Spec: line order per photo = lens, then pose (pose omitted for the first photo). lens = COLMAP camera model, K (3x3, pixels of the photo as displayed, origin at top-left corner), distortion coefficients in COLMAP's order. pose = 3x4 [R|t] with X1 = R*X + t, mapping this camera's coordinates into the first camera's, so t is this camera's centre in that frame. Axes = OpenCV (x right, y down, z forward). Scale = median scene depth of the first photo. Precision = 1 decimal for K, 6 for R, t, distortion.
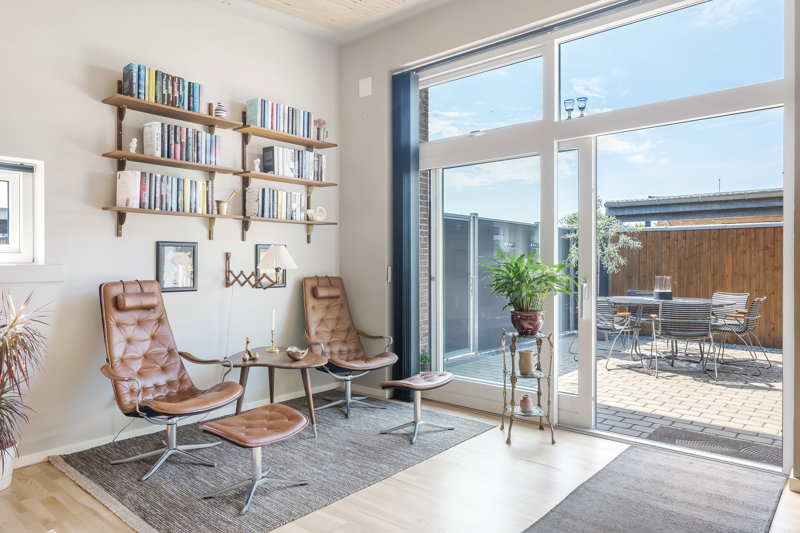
lens RADIAL K [[521.8, 0, 400.0], [0, 521.8, 266.5], [0, 0, 1]] dist [-0.003287, -0.000462]
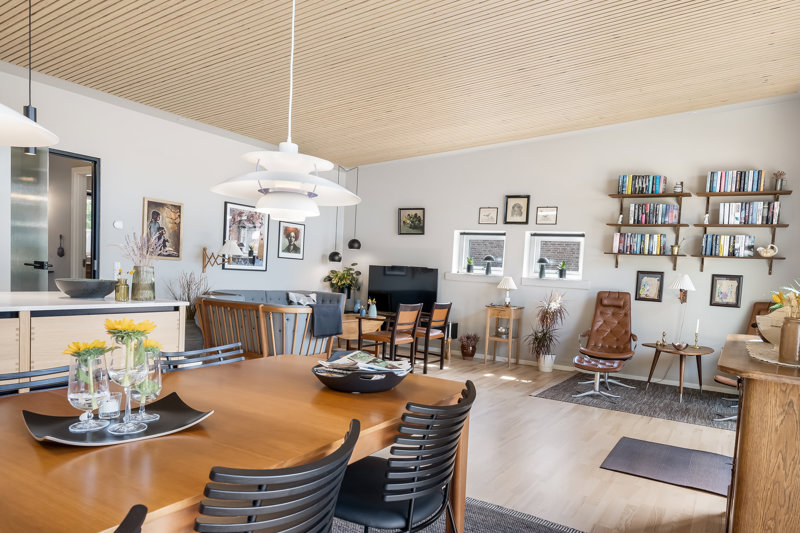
lens RADIAL K [[510.5, 0, 438.4], [0, 510.5, 301.6], [0, 0, 1]] dist [-0.001156, -0.000385]
pose [[0.191397, 0.068071, -0.979149, 0.989478], [-0.065929, 0.996231, 0.056371, 0.001628], [0.979296, 0.053766, 0.195164, 0.020140]]
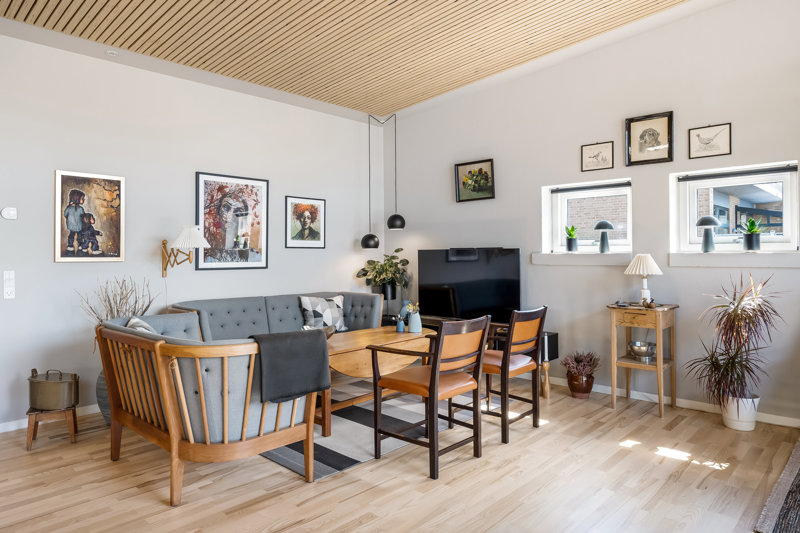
lens RADIAL K [[512.4, 0, 401.9], [0, 512.4, 248.8], [0, 0, 1]] dist [0.001780, 0.000427]
pose [[-0.044529, -0.008327, -0.998973, 0.360874], [-0.000903, 0.999965, -0.008295, -0.001407], [0.999008, 0.000533, -0.044535, 0.156054]]
